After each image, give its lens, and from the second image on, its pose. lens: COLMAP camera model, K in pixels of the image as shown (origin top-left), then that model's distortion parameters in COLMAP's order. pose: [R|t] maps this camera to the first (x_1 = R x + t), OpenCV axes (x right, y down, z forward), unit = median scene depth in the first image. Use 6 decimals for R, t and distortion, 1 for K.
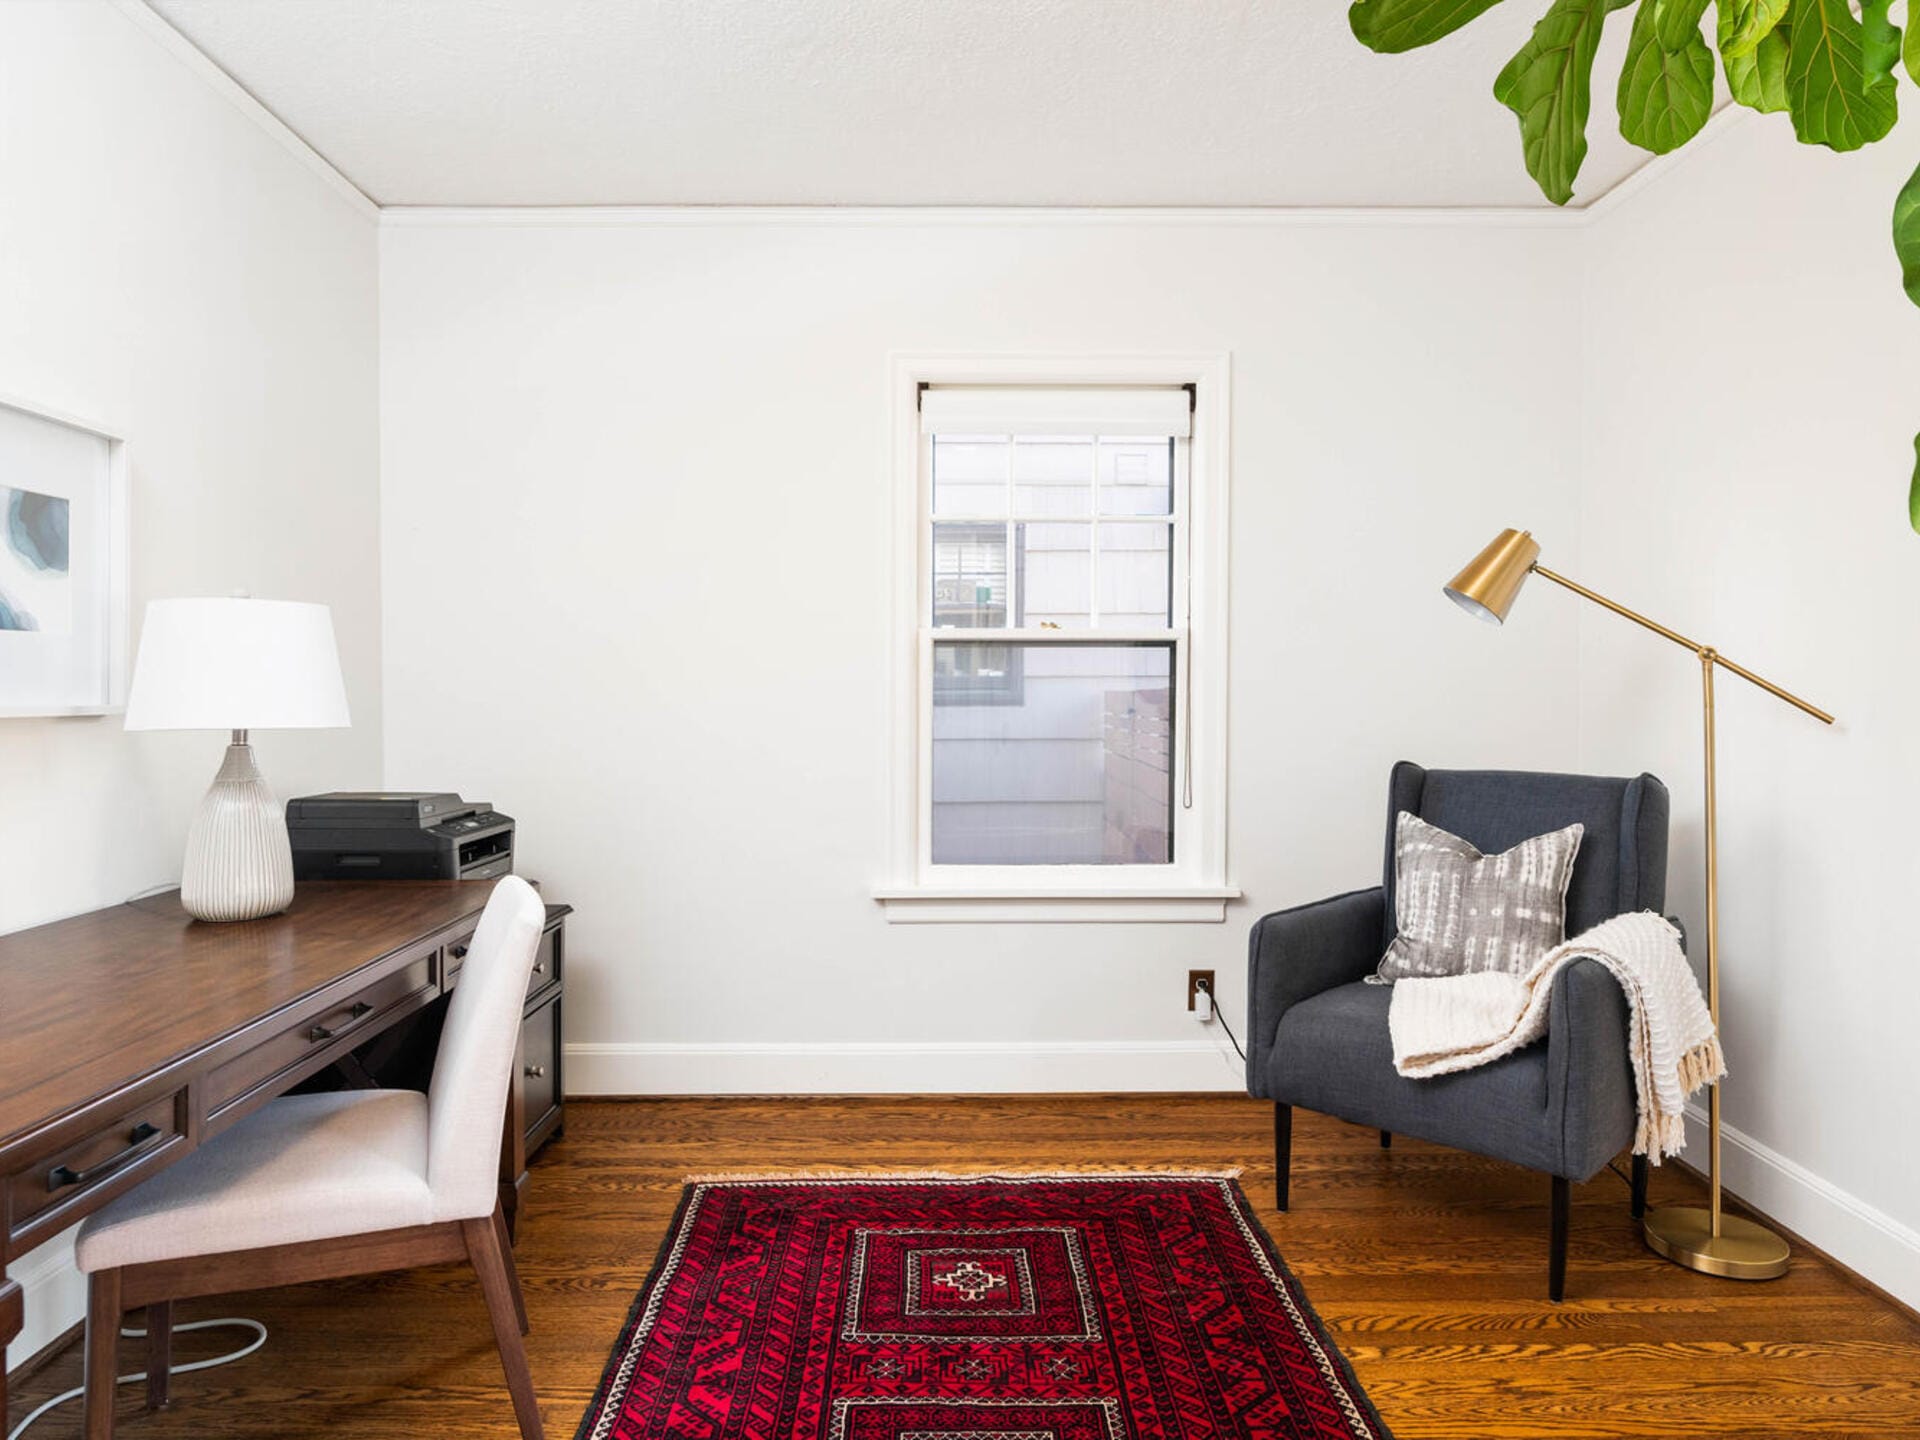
lens RADIAL K [[1204.5, 0, 960.0], [0, 1204.5, 720.0], [0, 0, 1]] dist [0.003935, 0.001686]
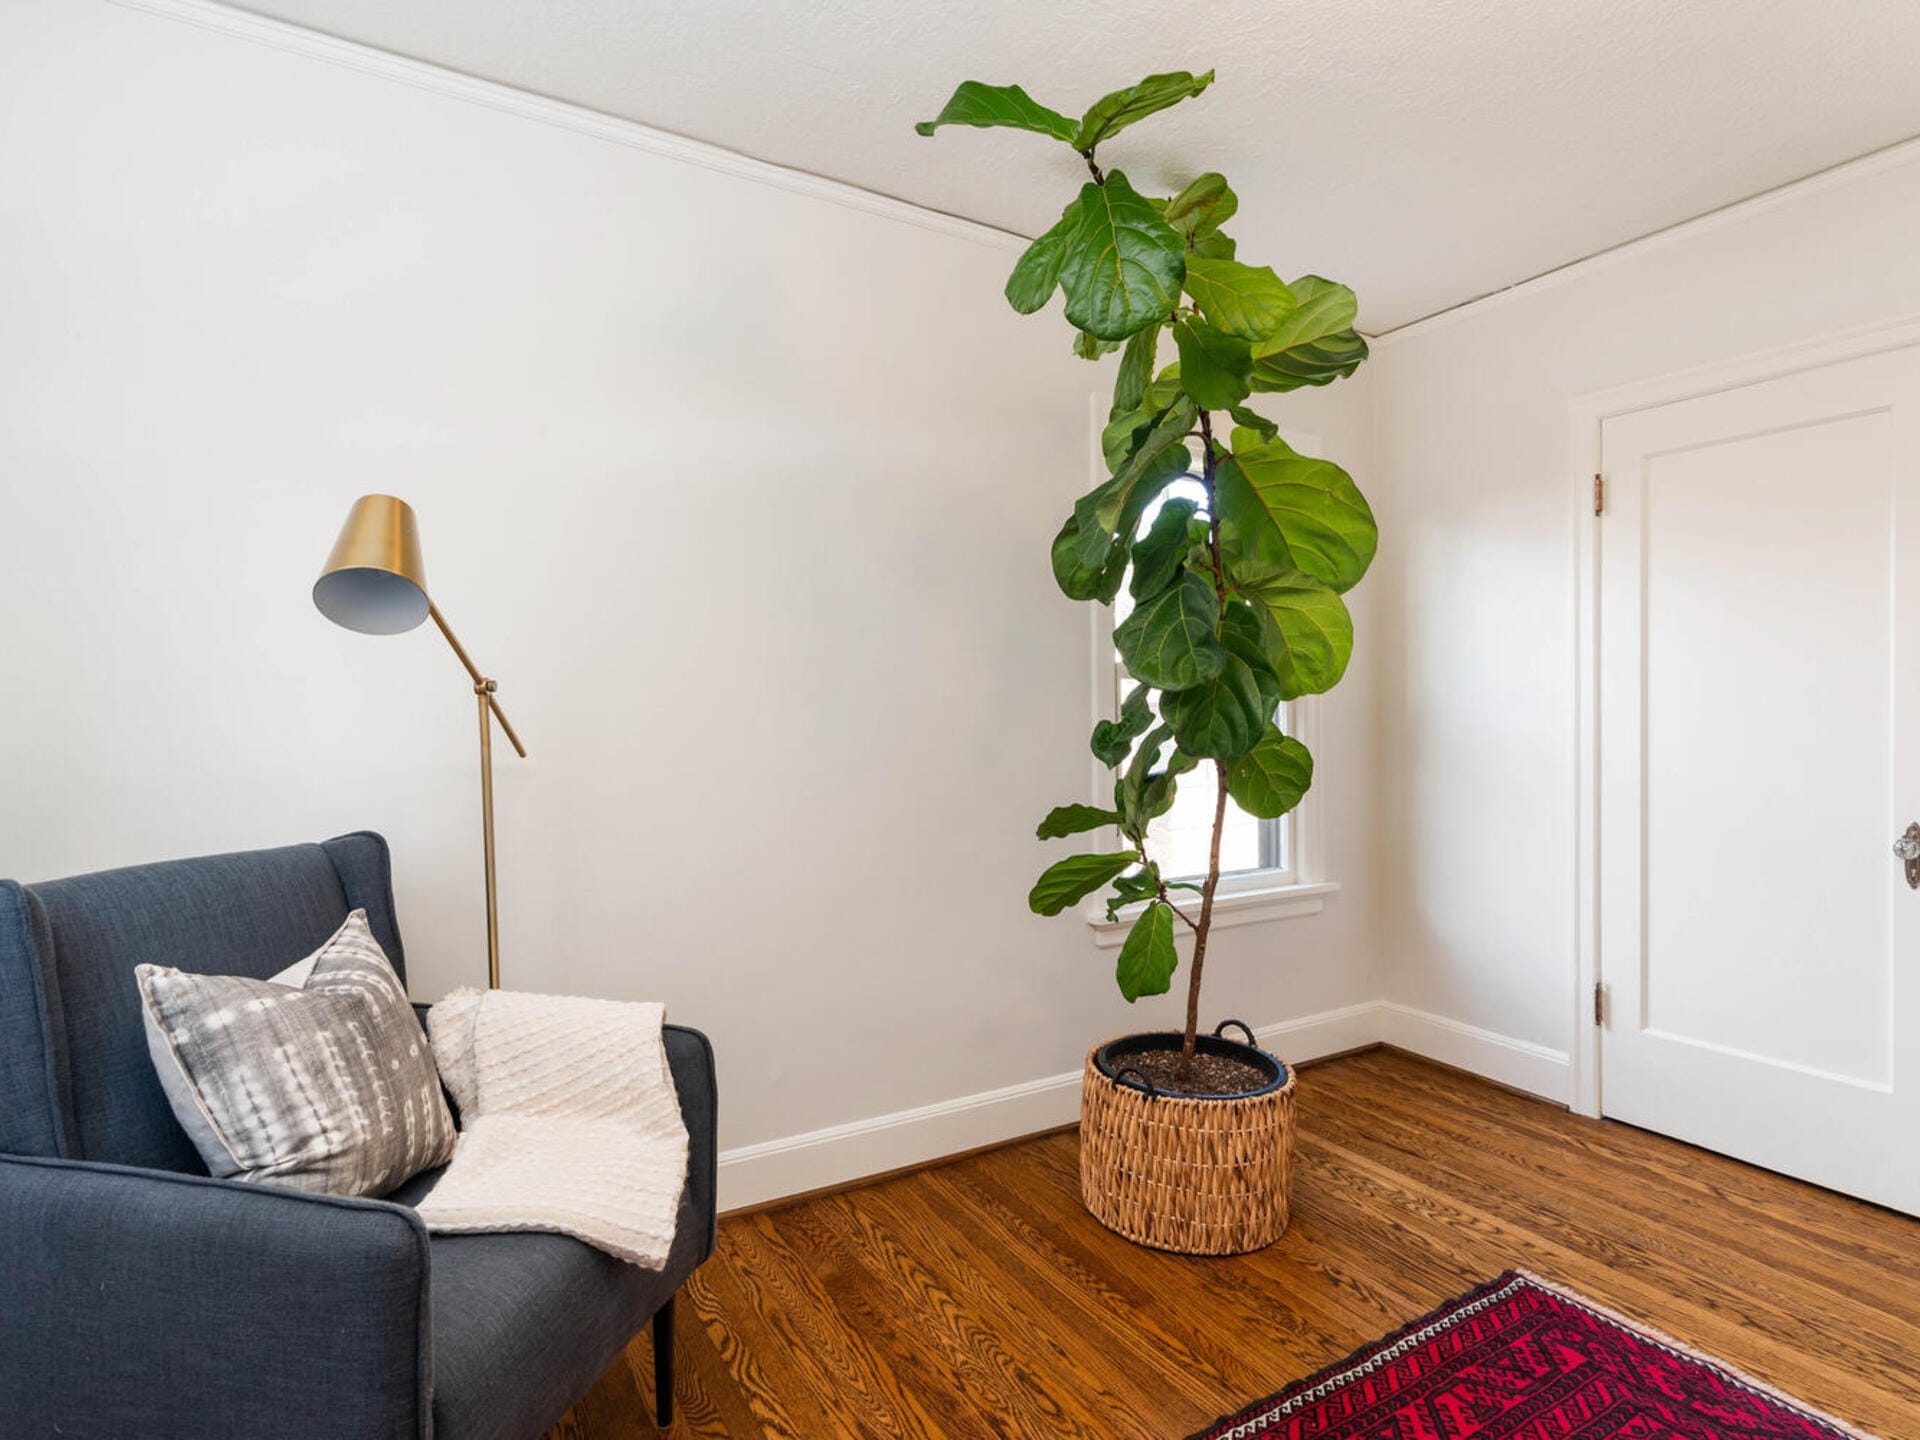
lens RADIAL K [[1013.5, 0, 963.1], [0, 1013.5, 721.9], [0, 0, 1]] dist [-0.004824, 0.007022]
pose [[-0.500136, -0.004651, 0.865935, -0.214419], [0.028665, 0.999349, 0.021923, -0.032819], [-0.865473, 0.035786, -0.499676, 1.006459]]
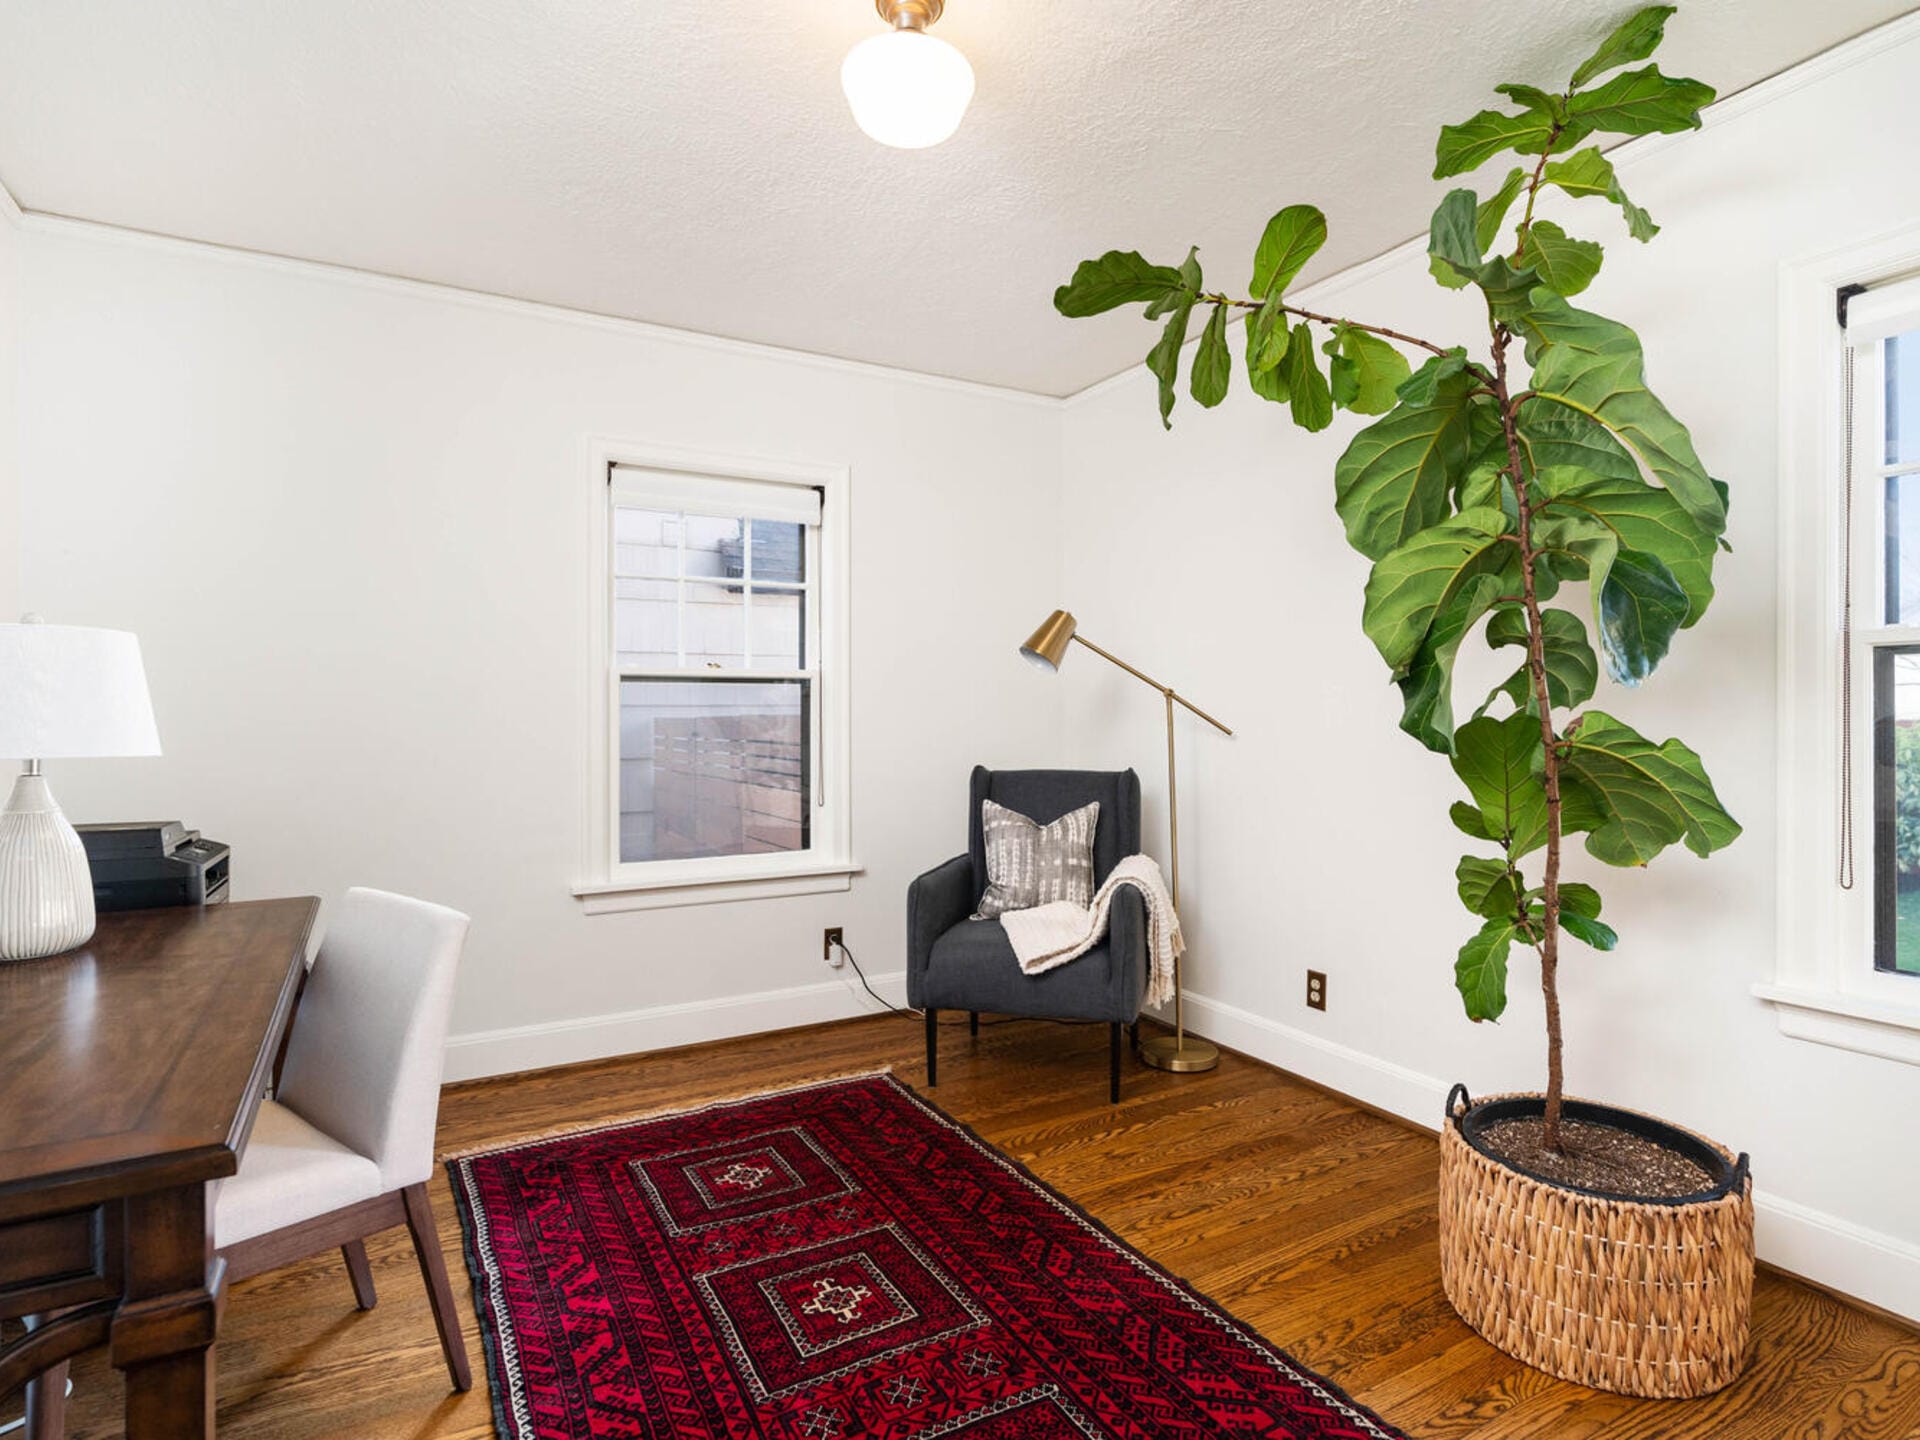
lens RADIAL K [[1013.5, 0, 963.1], [0, 1013.5, 721.9], [0, 0, 1]] dist [-0.004824, 0.007022]
pose [[0.874268, -0.005417, 0.485413, -0.274787], [0.015345, 0.999746, -0.016481, 0.002134], [-0.485200, 0.021857, 0.874130, -0.059899]]
